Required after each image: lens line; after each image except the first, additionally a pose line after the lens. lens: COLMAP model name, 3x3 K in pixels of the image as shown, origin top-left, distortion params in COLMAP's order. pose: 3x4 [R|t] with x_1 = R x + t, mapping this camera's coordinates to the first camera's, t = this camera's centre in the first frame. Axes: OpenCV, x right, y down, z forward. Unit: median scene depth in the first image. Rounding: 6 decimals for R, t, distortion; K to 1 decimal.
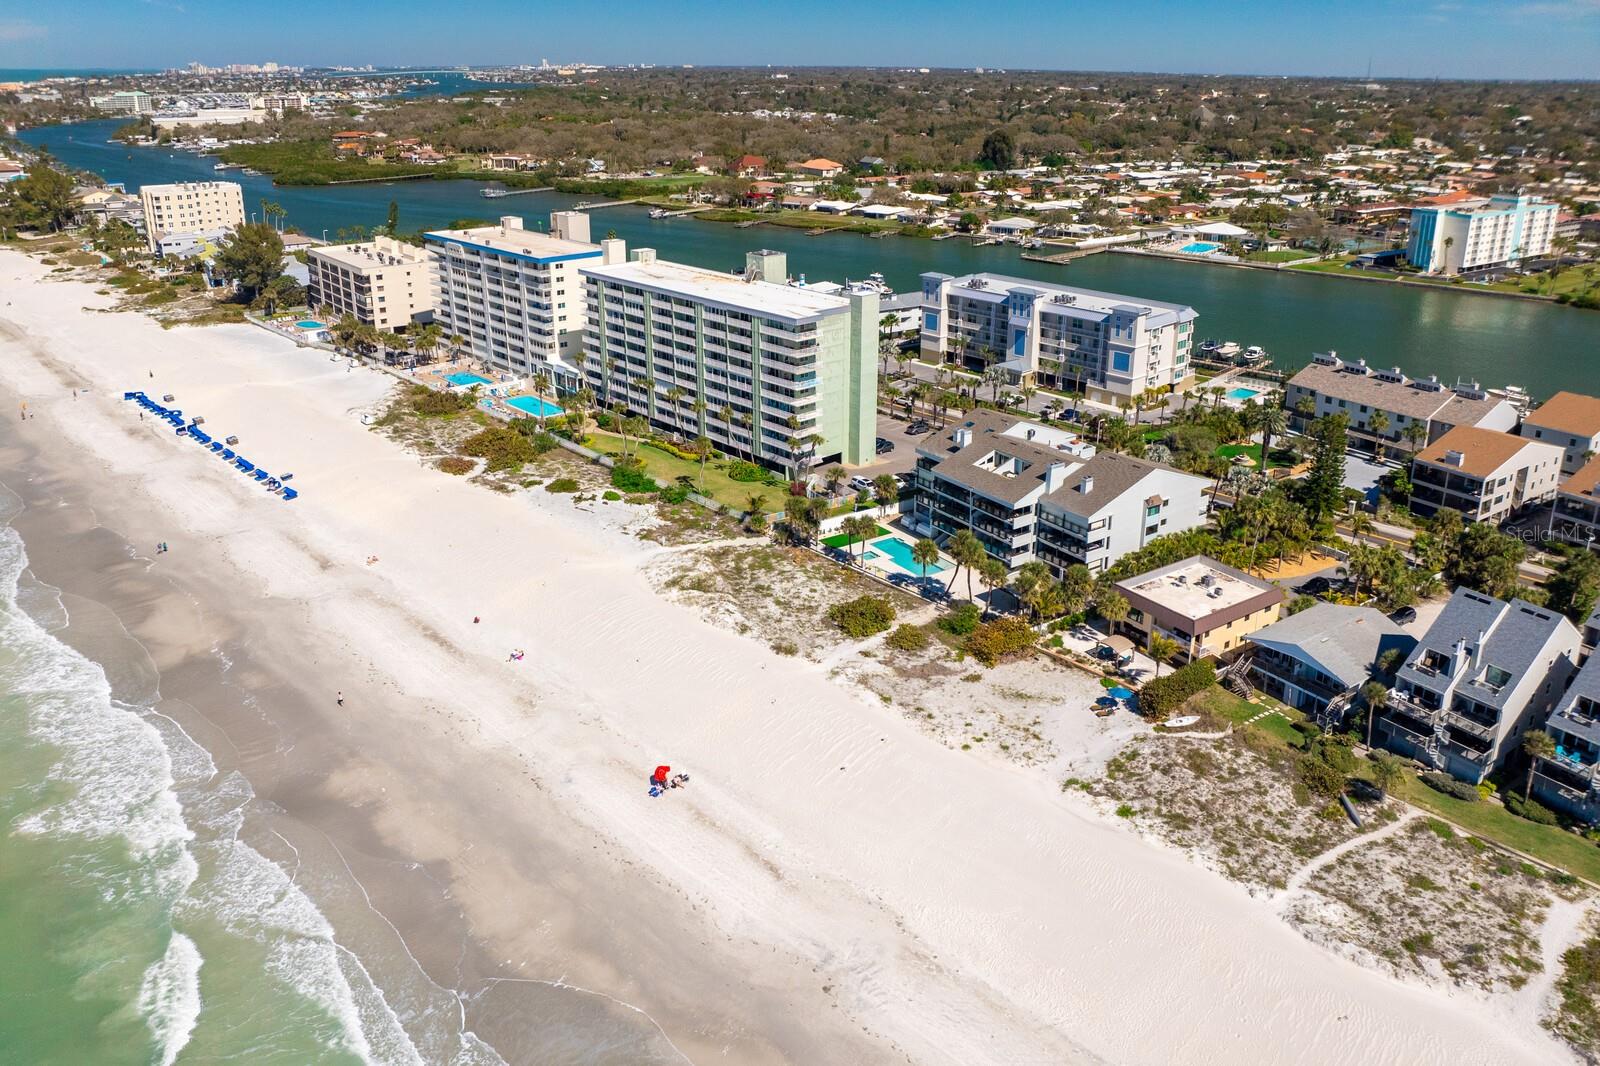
lens RADIAL K [[1175.7, 0, 800.0], [0, 1175.7, 533.0], [0, 0, 1]] dist [-0.014806, -0.021901]
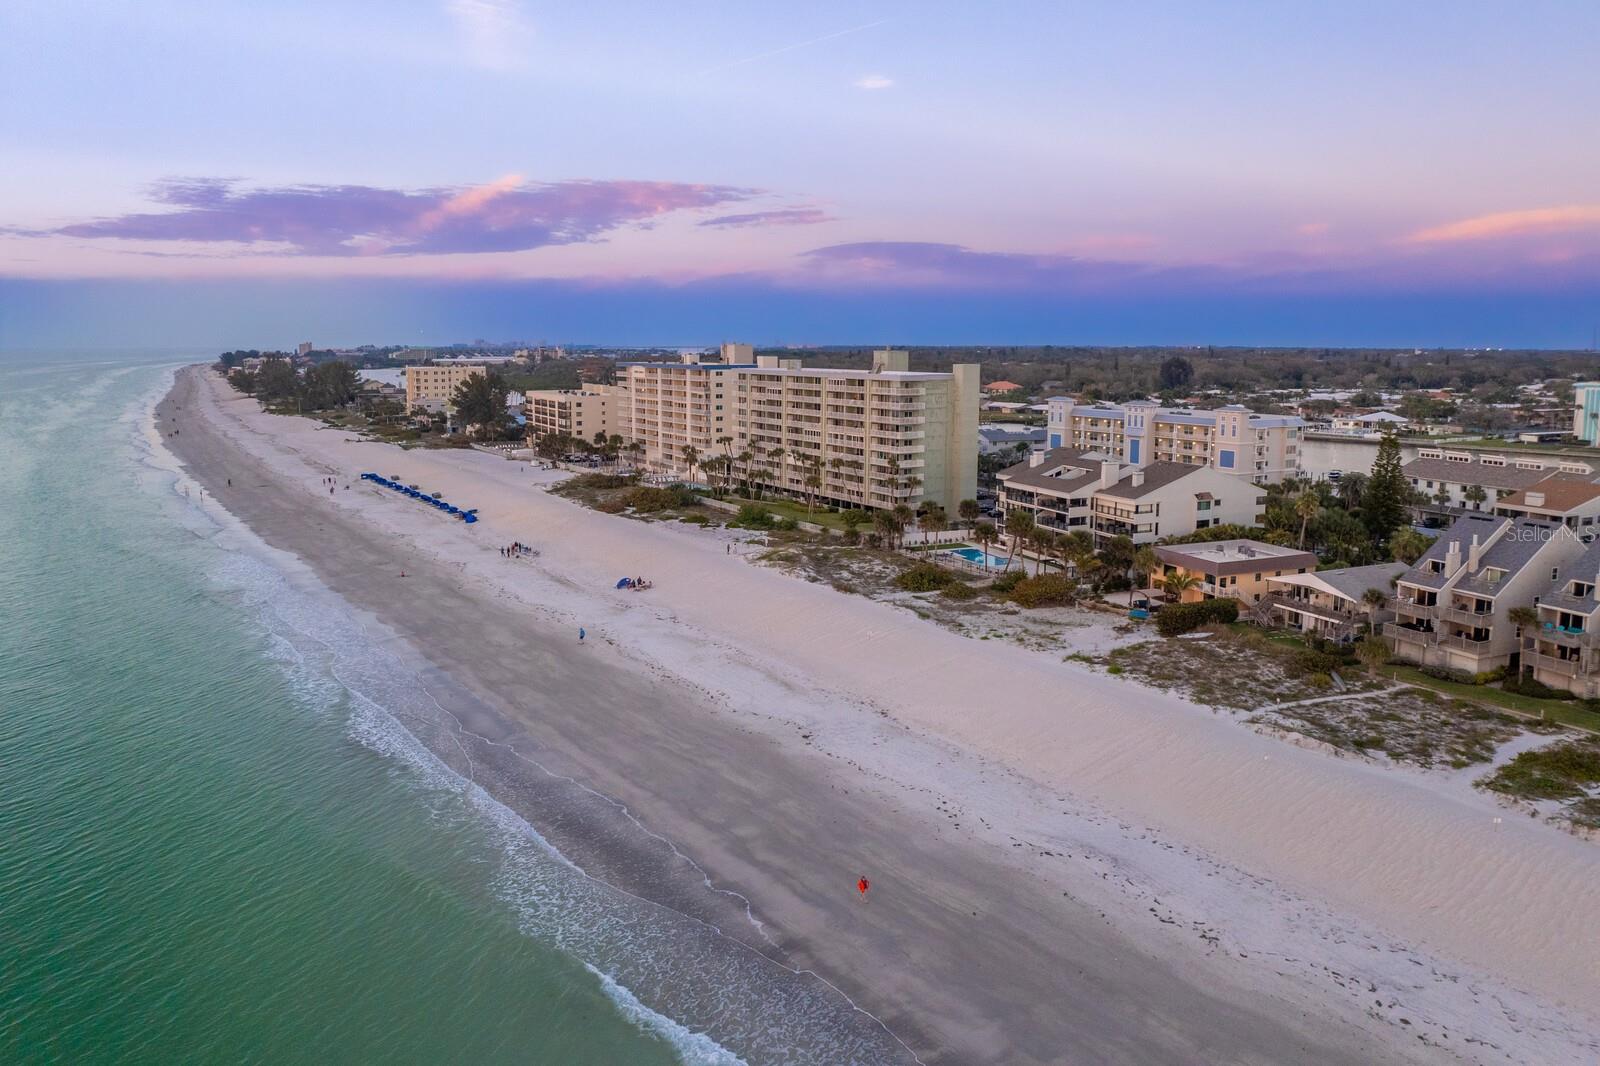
lens RADIAL K [[1175.7, 0, 800.0], [0, 1175.7, 533.0], [0, 0, 1]] dist [-0.014806, -0.021901]
pose [[0.982084, 0.020731, -0.187300, 0.134225], [-0.065557, 0.969432, -0.236439, 0.275861], [0.176673, 0.244482, 0.953423, -0.088578]]
